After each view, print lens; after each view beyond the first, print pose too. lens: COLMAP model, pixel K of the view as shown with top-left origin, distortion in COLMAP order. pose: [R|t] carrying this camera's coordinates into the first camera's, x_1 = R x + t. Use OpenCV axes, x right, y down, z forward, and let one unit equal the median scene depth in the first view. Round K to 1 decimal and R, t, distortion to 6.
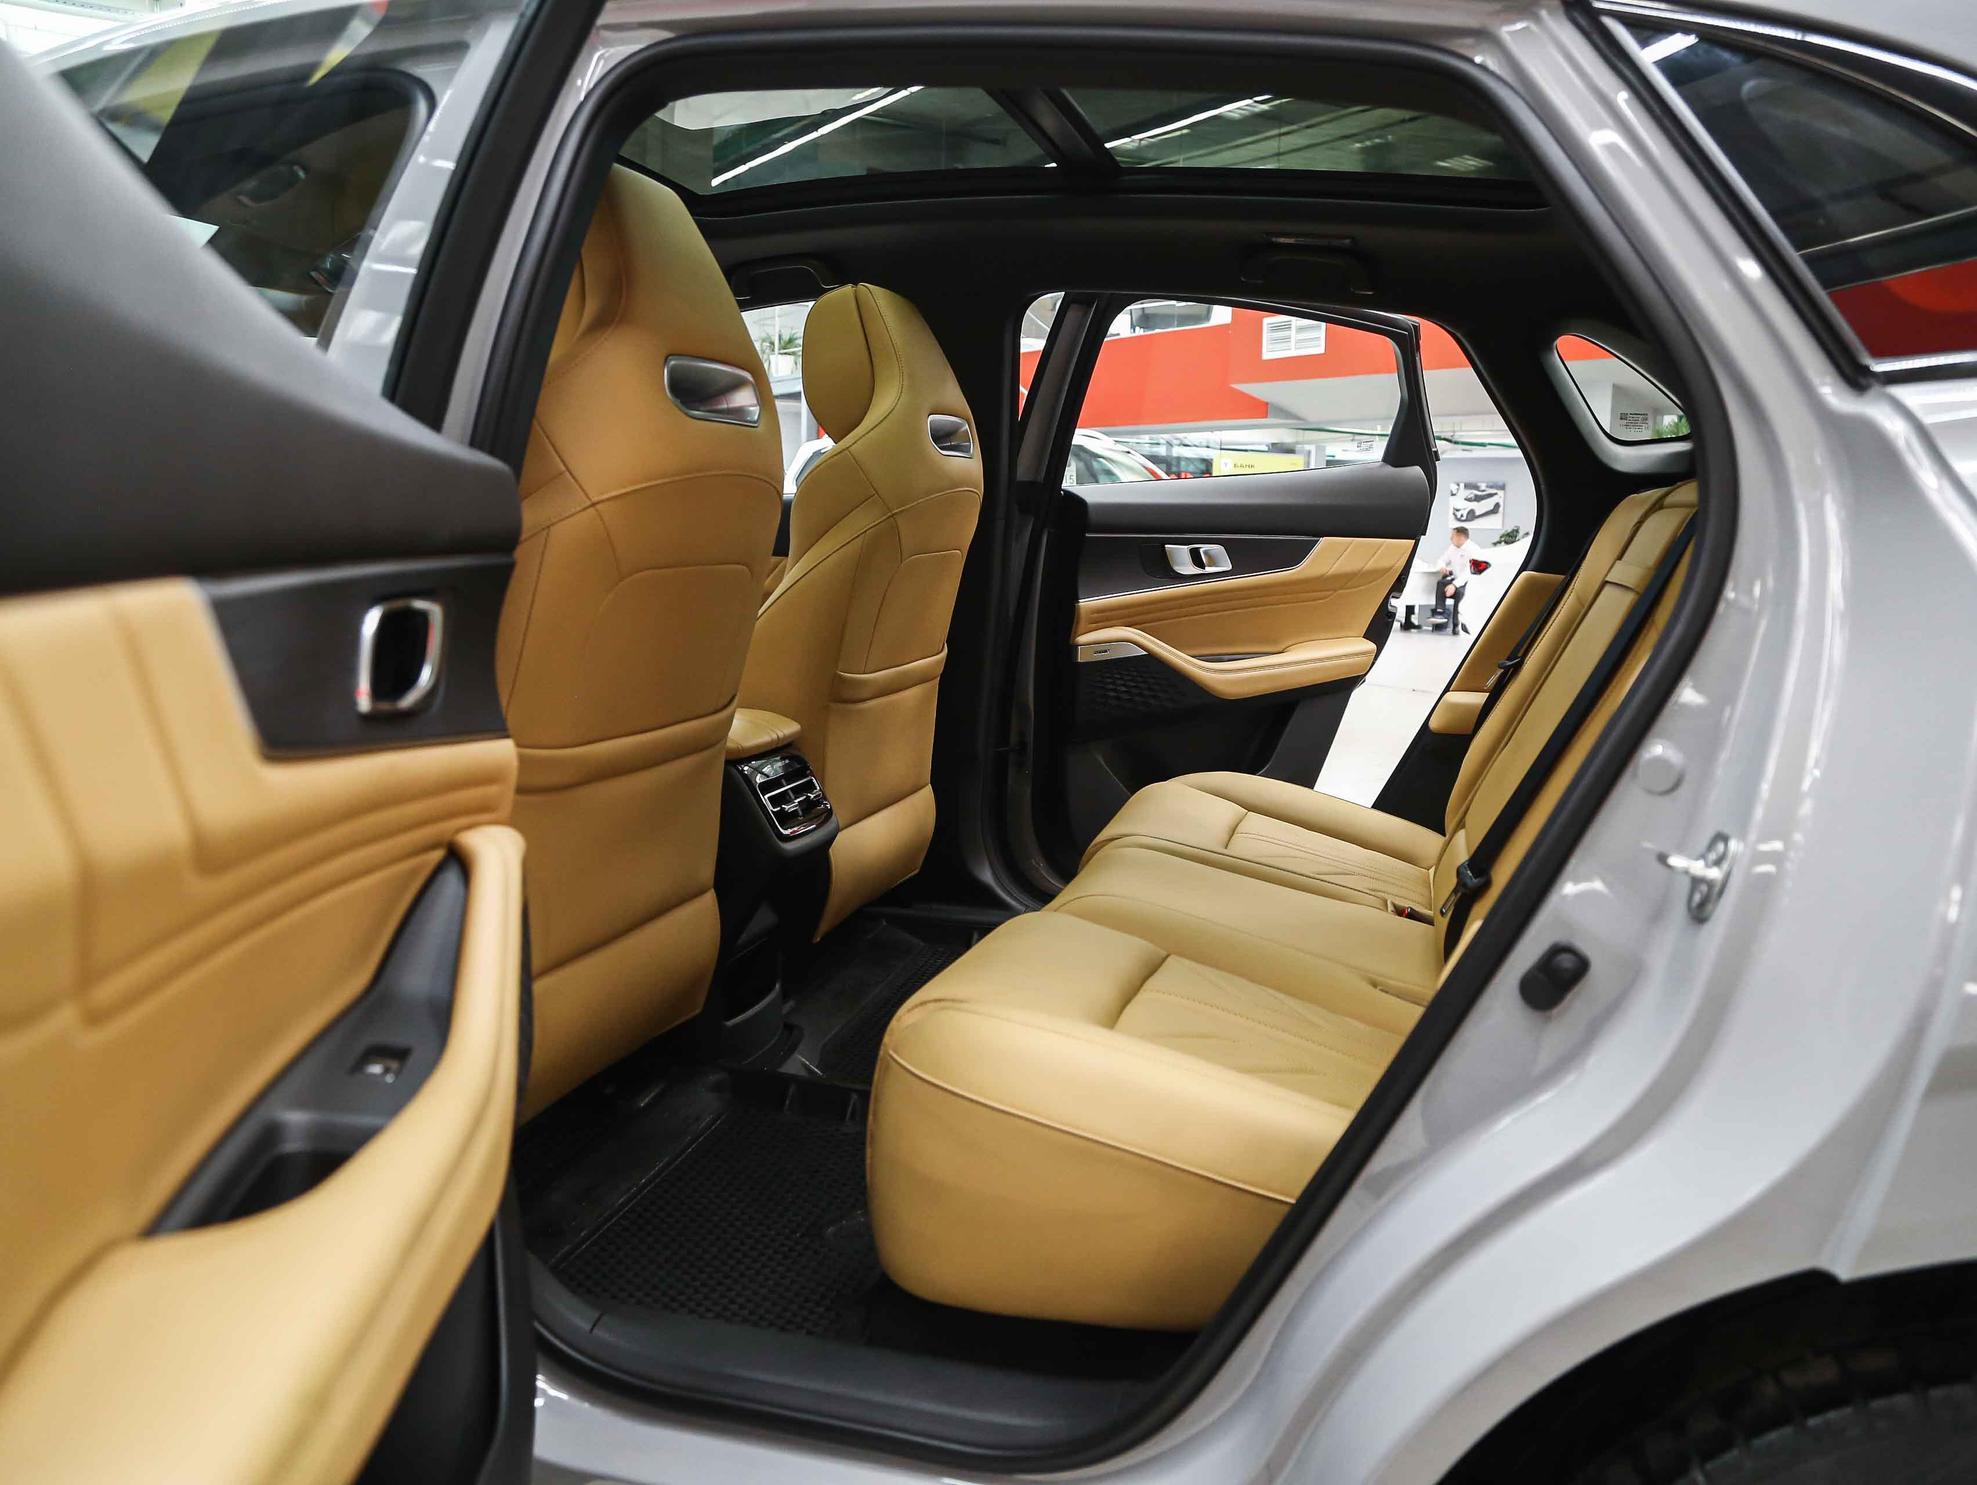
lens RADIAL K [[1490.1, 0, 988.5], [0, 1490.1, 742.5], [0, 0, 1]] dist [-0.112112, 0.038341]
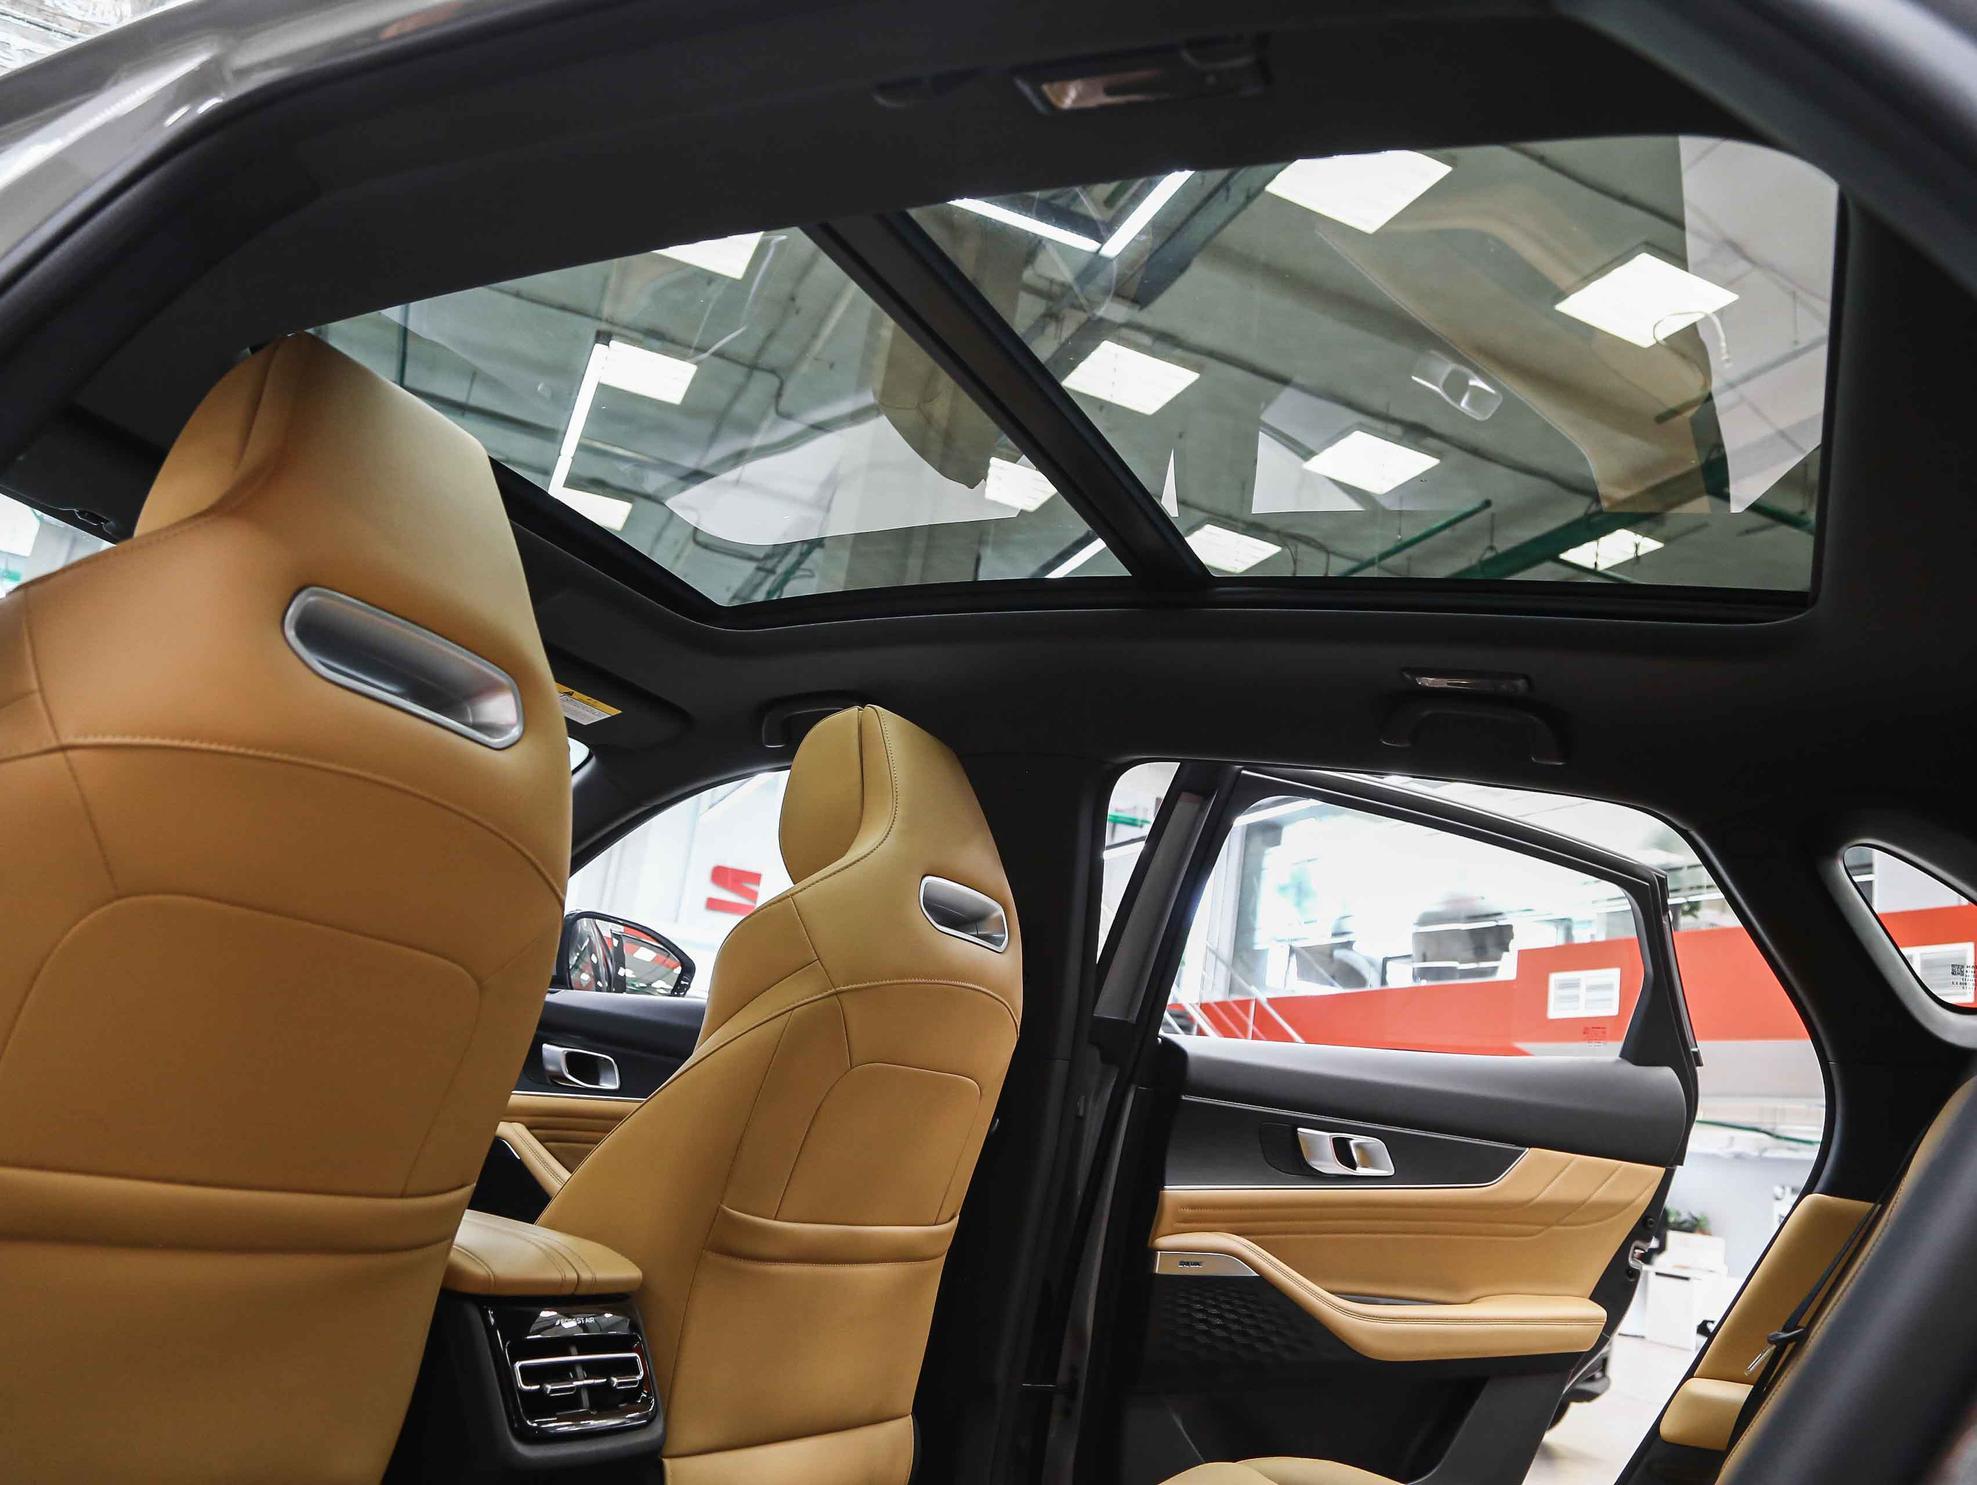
lens RADIAL K [[1490.1, 0, 988.5], [0, 1490.1, 742.5], [0, 0, 1]] dist [-0.112112, 0.038341]
pose [[0.975236, 0.069001, -0.210130, 0.110576], [-0.149966, 0.904626, -0.398952, 0.008071], [0.162561, 0.420584, 0.892571, 0.247704]]
